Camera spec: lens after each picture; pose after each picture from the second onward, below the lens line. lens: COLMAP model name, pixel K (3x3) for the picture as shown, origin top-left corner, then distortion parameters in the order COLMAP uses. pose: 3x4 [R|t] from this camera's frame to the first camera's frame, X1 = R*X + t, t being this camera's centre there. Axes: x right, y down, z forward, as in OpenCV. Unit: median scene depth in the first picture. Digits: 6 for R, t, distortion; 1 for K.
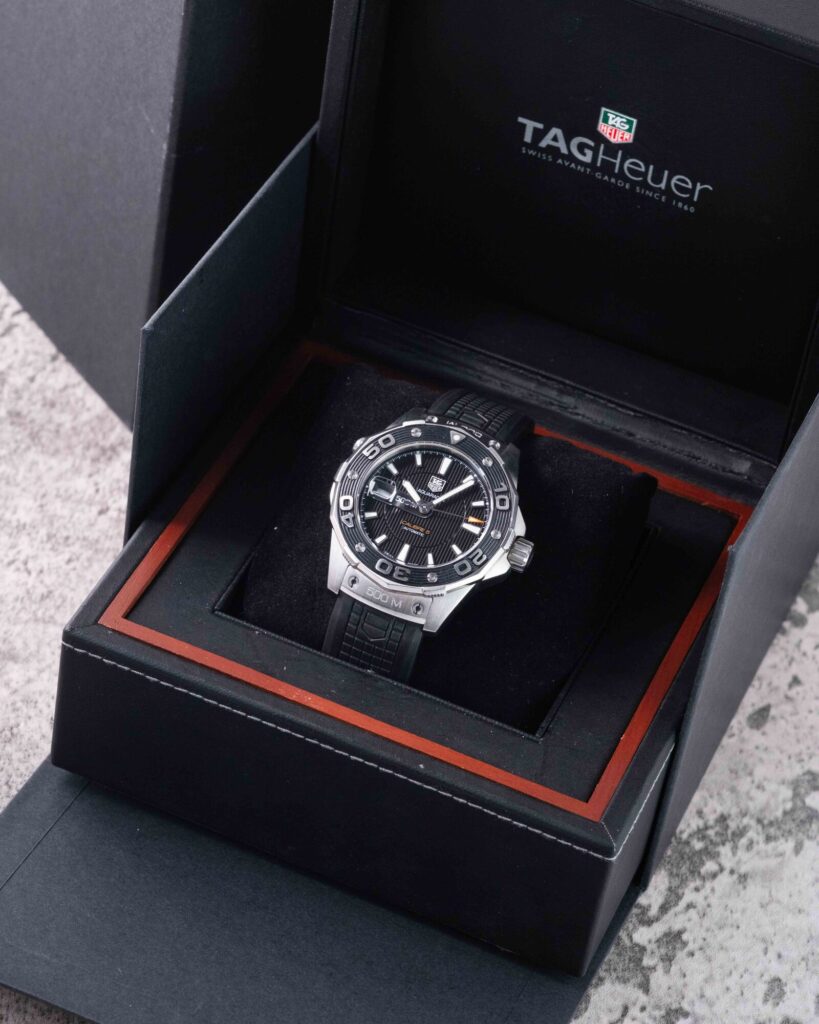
lens RADIAL K [[4020.6, 0, 409.5], [0, 4020.6, 512.0], [0, 0, 1]] dist [0.197175, 2.733024]
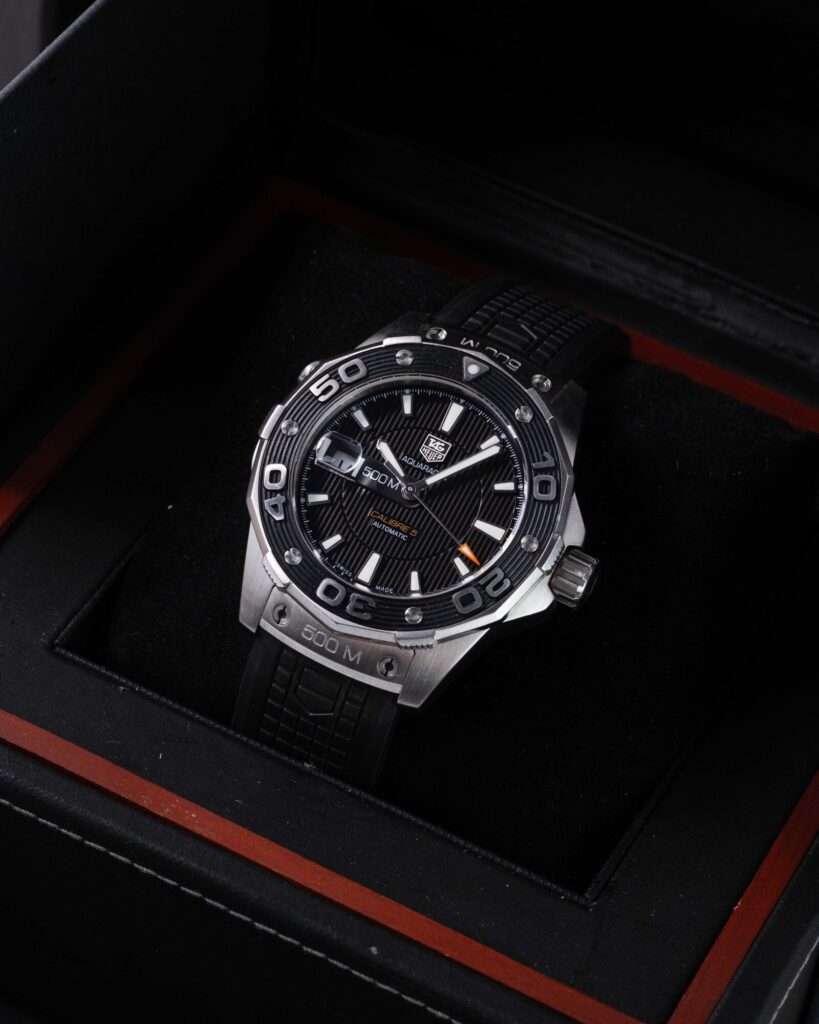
lens RADIAL K [[4020.6, 0, 409.5], [0, 4020.6, 512.0], [0, 0, 1]] dist [0.197175, 2.733024]
pose [[0.994863, 0.042761, -0.091752, 0.056543], [-0.036910, 0.997232, 0.064540, -0.035081], [0.094258, -0.060822, 0.993688, 0.426213]]
